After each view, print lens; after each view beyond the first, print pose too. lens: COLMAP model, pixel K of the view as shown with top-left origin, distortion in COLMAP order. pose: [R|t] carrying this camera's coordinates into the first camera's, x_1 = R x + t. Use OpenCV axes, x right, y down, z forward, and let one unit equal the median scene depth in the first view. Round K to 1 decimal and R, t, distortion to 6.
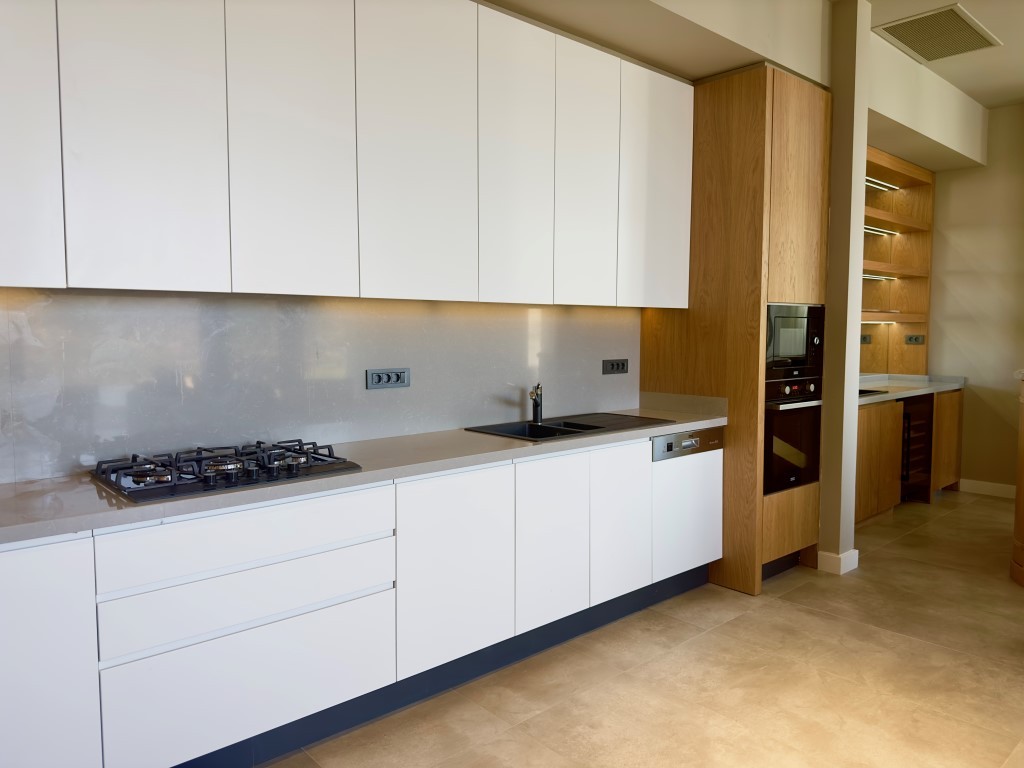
lens RADIAL K [[722.2, 0, 517.7], [0, 722.2, 389.6], [0, 0, 1]] dist [0.078309, -0.100293]
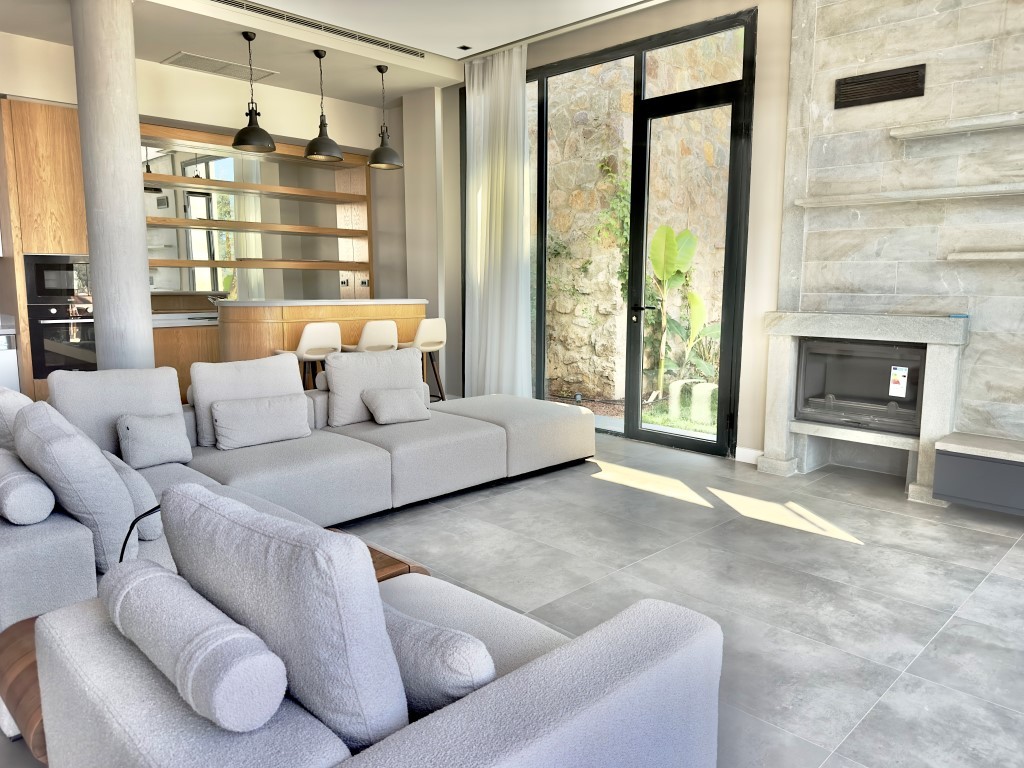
lens RADIAL K [[722.2, 0, 517.7], [0, 722.2, 389.6], [0, 0, 1]] dist [0.078309, -0.100293]
pose [[0.999540, -0.002204, 0.030259, 1.281430], [0.000219, 0.997856, 0.065441, 0.064323], [-0.030339, -0.065404, 0.997398, -0.573768]]
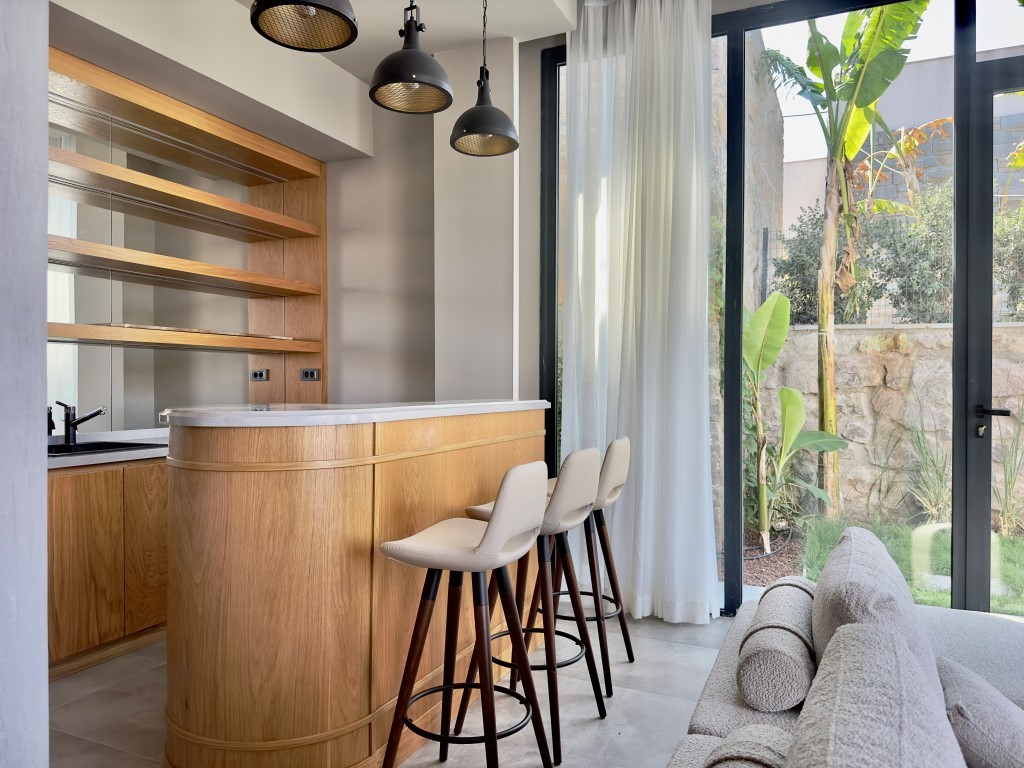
lens RADIAL K [[722.2, 0, 517.7], [0, 722.2, 389.6], [0, 0, 1]] dist [0.078309, -0.100293]
pose [[0.924730, -0.002579, 0.380616, 0.742149], [0.030524, 0.997259, -0.067403, 0.009363], [-0.379399, 0.073947, 0.922273, 0.348846]]
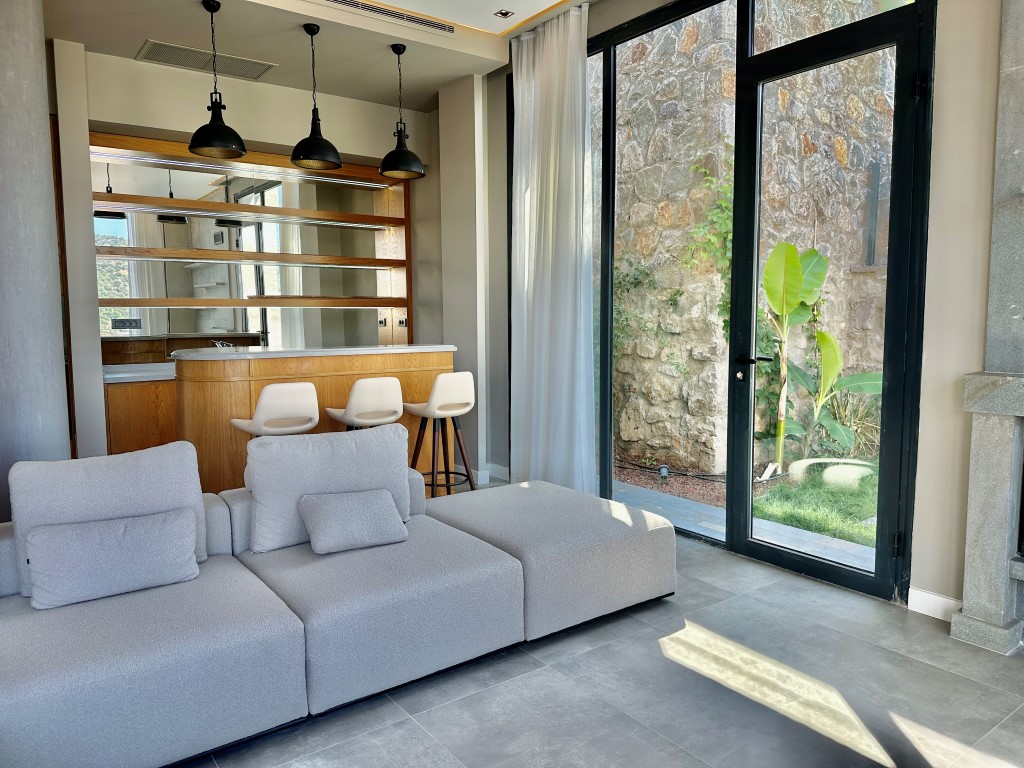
lens RADIAL K [[720.5, 0, 507.2], [0, 720.5, 378.2], [0, 0, 1]] dist [0.098057, -0.166535]
pose [[0.991863, 0.004173, -0.127244, 1.377172], [-0.003132, 0.999960, 0.008382, 0.011596], [0.127274, -0.007915, 0.991836, -0.117235]]
